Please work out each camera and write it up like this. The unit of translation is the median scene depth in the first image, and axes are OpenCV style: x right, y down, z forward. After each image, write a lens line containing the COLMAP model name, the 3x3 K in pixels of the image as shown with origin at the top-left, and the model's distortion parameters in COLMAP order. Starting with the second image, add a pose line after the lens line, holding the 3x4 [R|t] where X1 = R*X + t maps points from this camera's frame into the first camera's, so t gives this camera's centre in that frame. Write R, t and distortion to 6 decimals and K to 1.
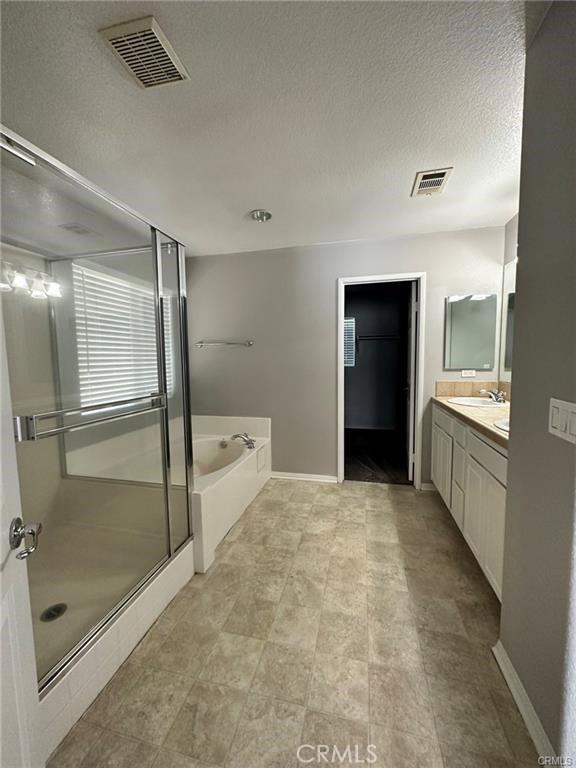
lens RADIAL K [[309.2, 0, 288.0], [0, 309.2, 384.0], [0, 0, 1]] dist [-0.001196, 0.000732]
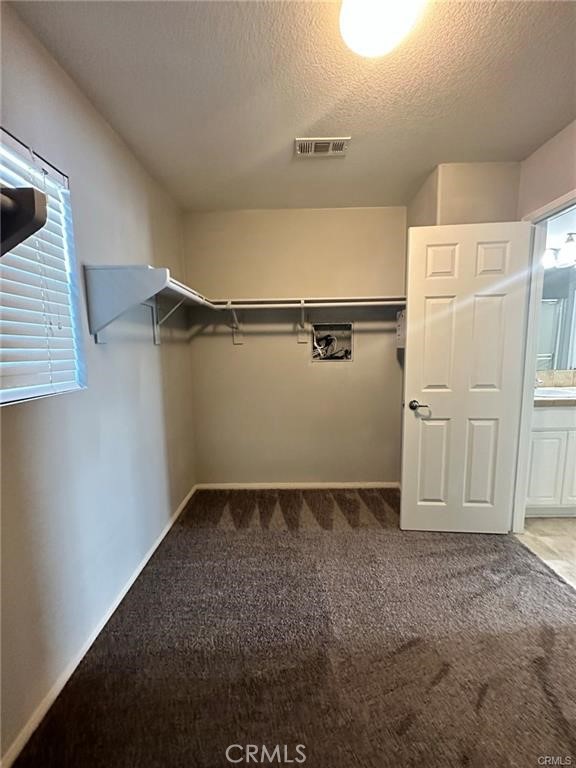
lens RADIAL K [[309.2, 0, 288.0], [0, 309.2, 384.0], [0, 0, 1]] dist [-0.001196, 0.000732]
pose [[-0.224488, -0.096307, 0.969706, -0.144788], [0.101469, 0.987385, 0.121552, -0.171555], [-0.969180, 0.125682, -0.211884, 2.096971]]
